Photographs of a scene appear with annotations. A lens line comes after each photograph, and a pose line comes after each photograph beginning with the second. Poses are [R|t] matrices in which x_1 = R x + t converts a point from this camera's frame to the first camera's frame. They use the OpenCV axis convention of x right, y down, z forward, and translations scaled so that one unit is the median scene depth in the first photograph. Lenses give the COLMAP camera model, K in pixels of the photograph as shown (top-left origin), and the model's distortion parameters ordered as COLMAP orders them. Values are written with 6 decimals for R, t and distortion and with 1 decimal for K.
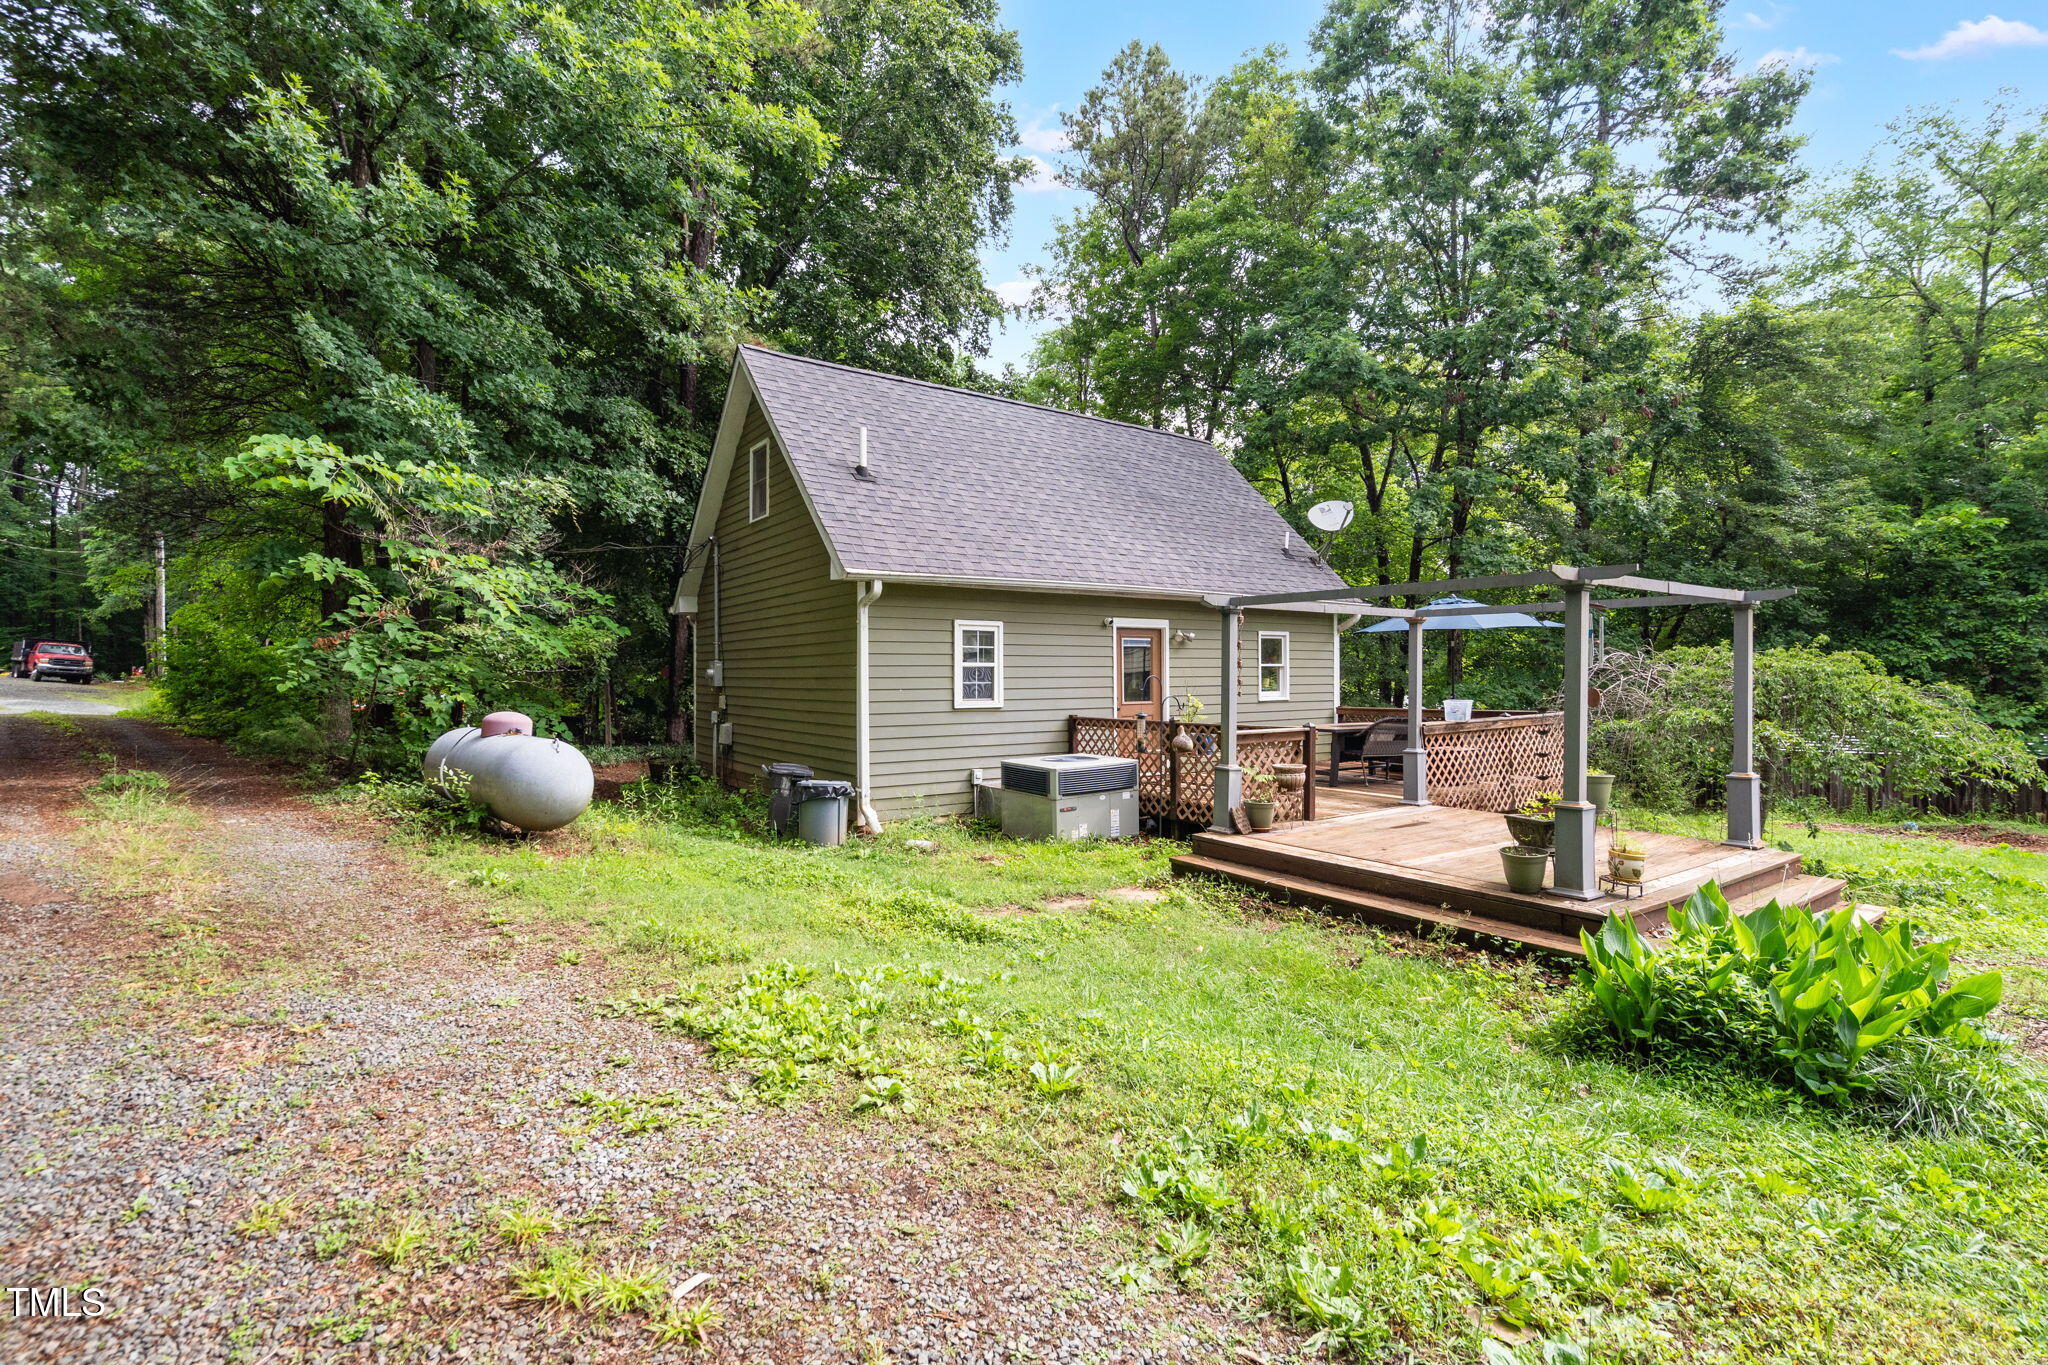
lens RADIAL K [[951.6, 0, 1024.0], [0, 951.6, 682.5], [0, 0, 1]] dist [0.001608, 0.000232]
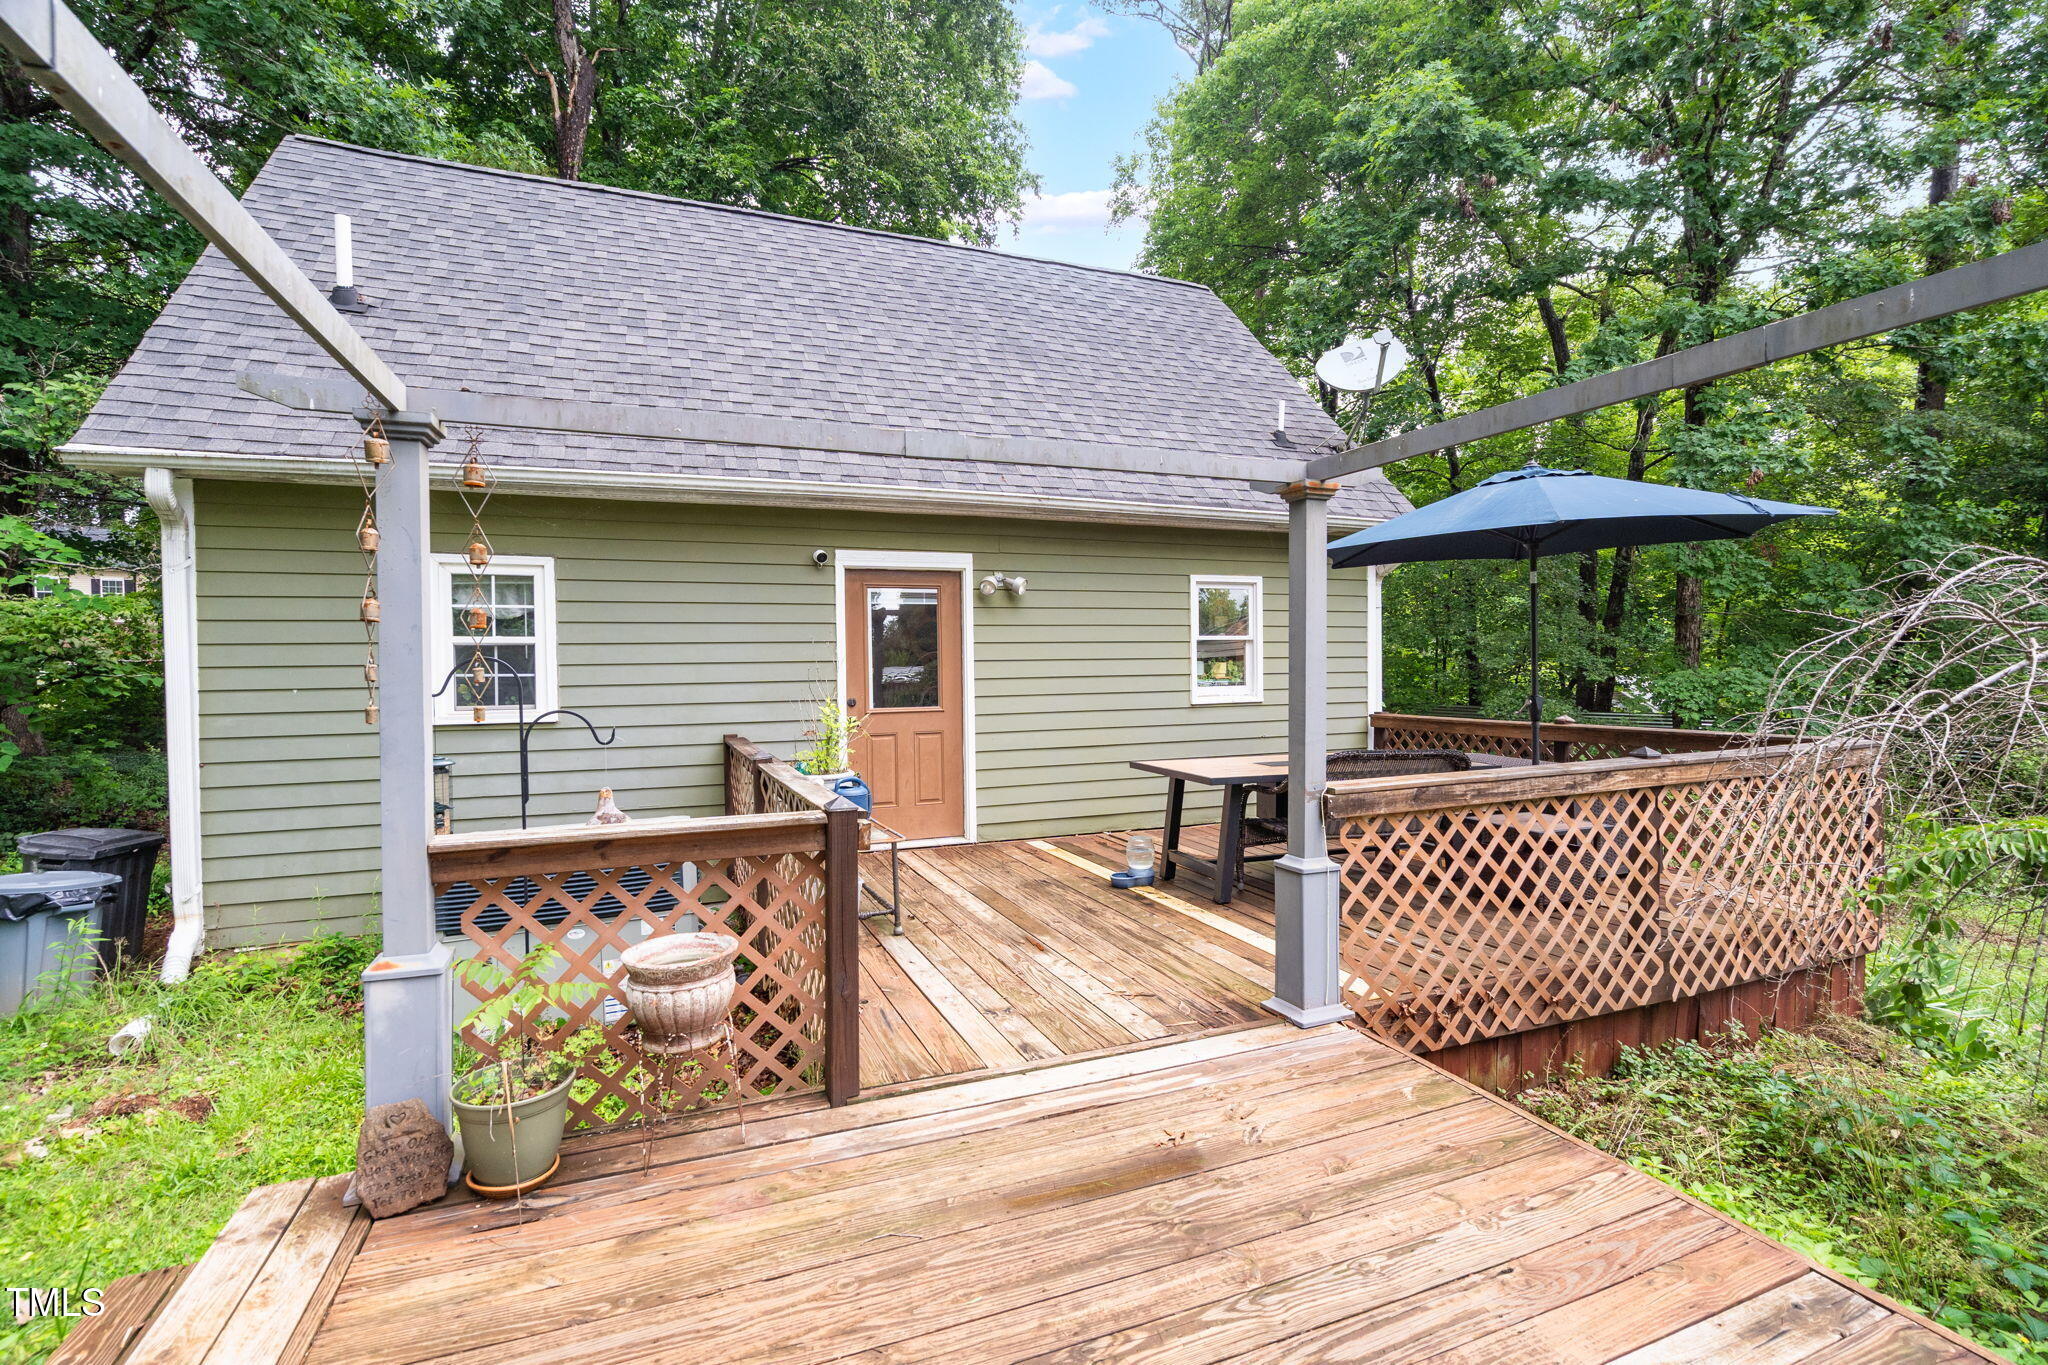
lens RADIAL K [[922.9, 0, 1024.0], [0, 922.9, 682.5], [0, 0, 1]] dist [0.003582, 0.000539]
pose [[0.968848, -0.003665, -0.247630, 0.325658], [0.007307, 0.999878, 0.013788, -0.000442], [0.247549, -0.015168, 0.968757, 0.530954]]
